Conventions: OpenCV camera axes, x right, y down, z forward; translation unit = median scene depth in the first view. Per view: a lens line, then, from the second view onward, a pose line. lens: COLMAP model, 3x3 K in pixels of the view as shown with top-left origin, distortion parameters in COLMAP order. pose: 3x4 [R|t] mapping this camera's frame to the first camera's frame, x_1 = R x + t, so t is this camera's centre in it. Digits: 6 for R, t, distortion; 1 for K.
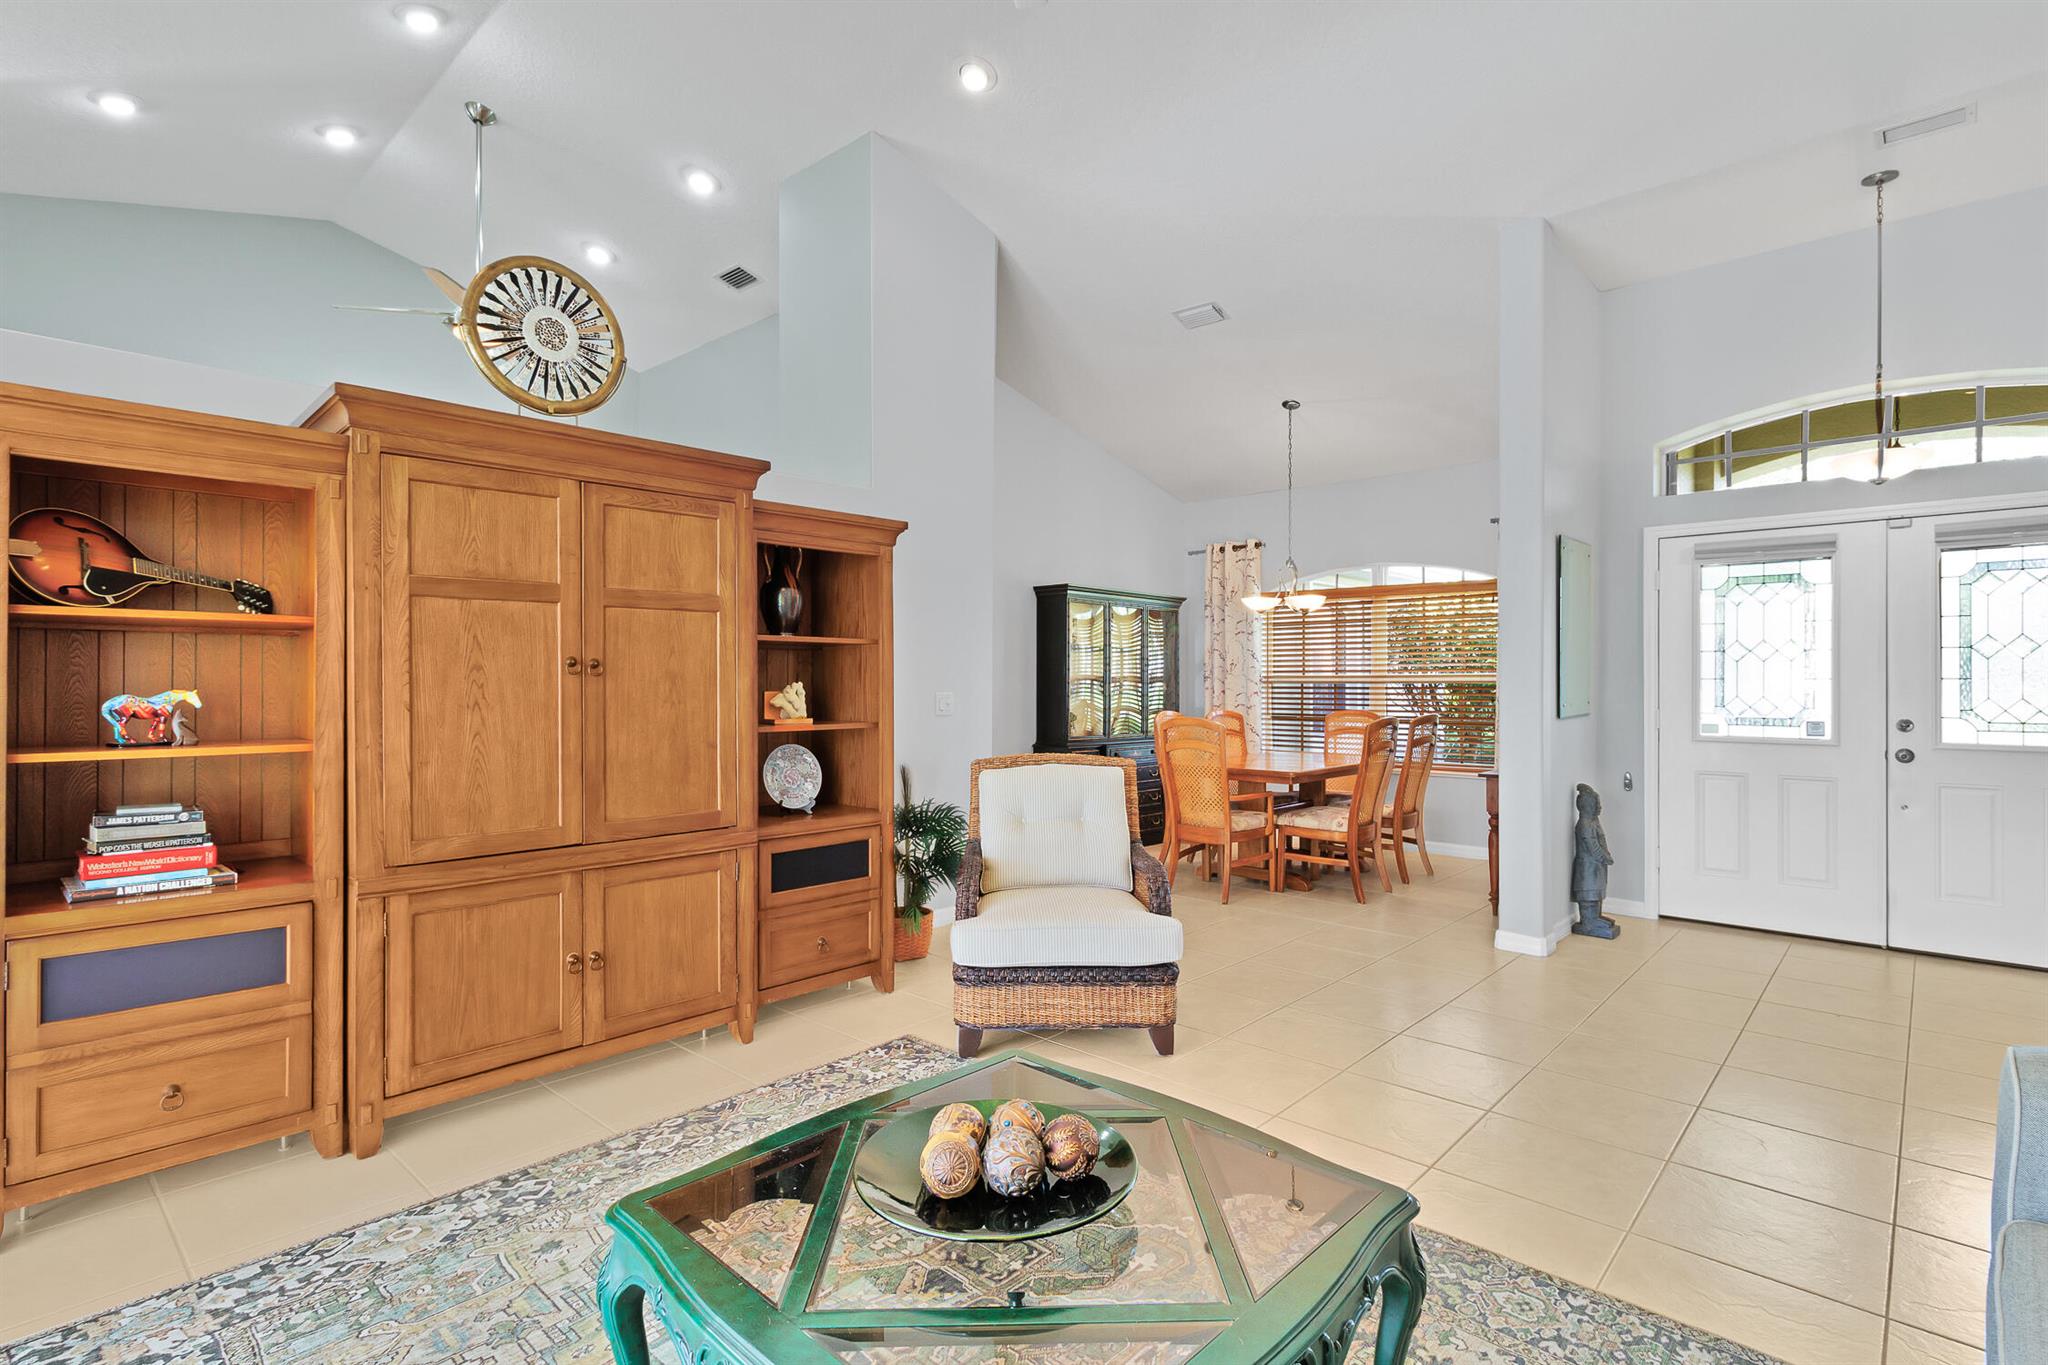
lens RADIAL K [[982.3, 0, 1029.2], [0, 982.3, 680.6], [0, 0, 1]] dist [0.009458, 0.000320]
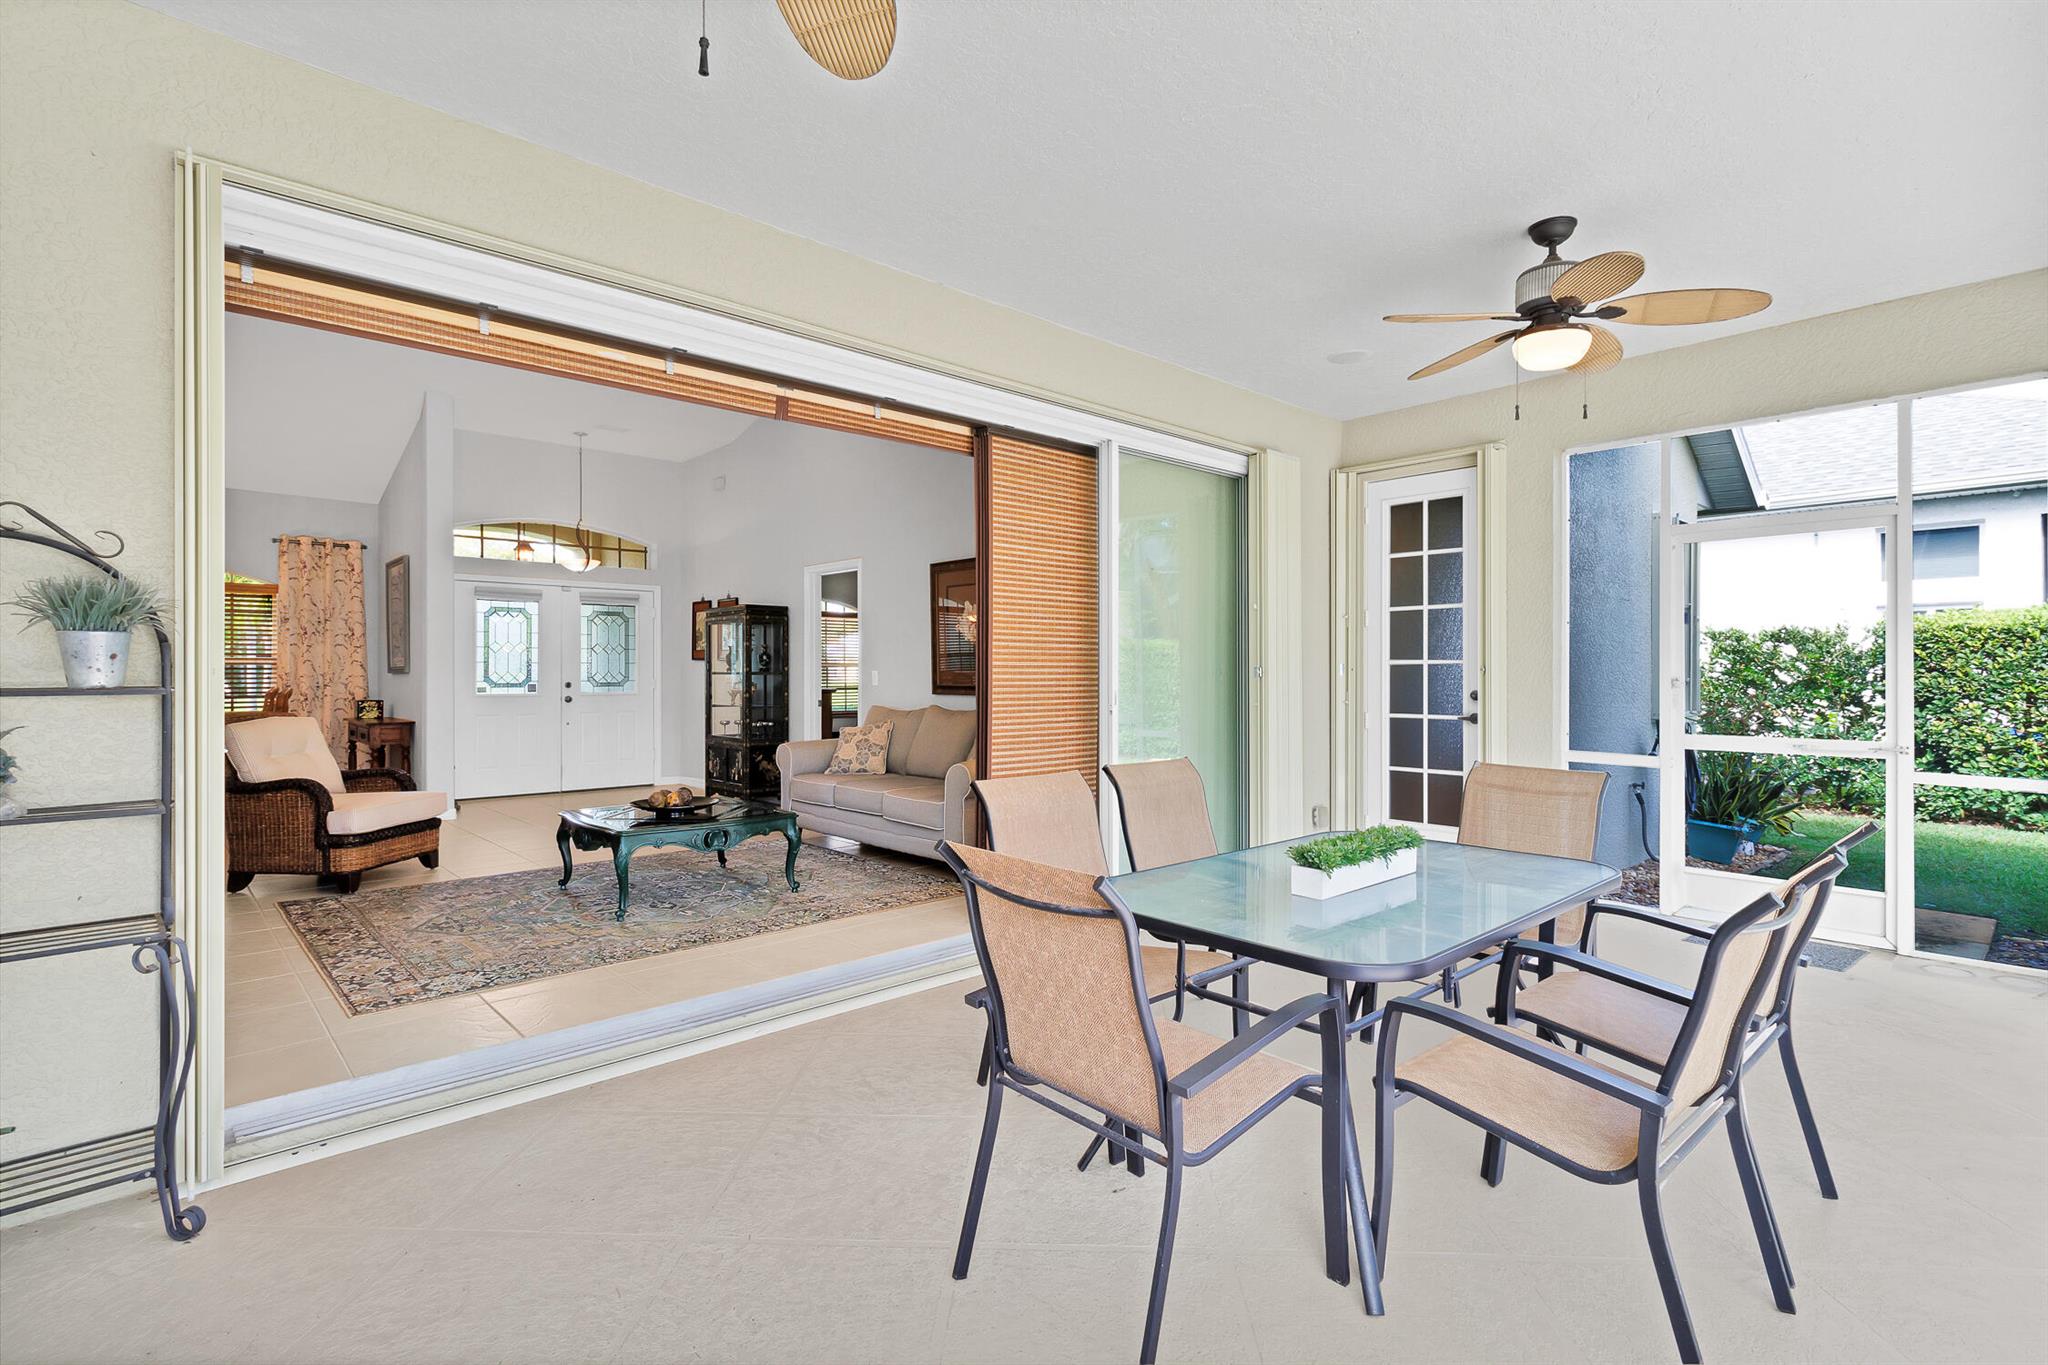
lens RADIAL K [[982.3, 0, 1029.0], [0, 982.3, 678.8], [0, 0, 1]] dist [0.009458, 0.000320]
pose [[0.086151, -0.006741, 0.996259, -1.494536], [0.004540, 0.999969, 0.006374, 0.030520], [-0.996272, 0.003974, 0.086179, -0.211495]]
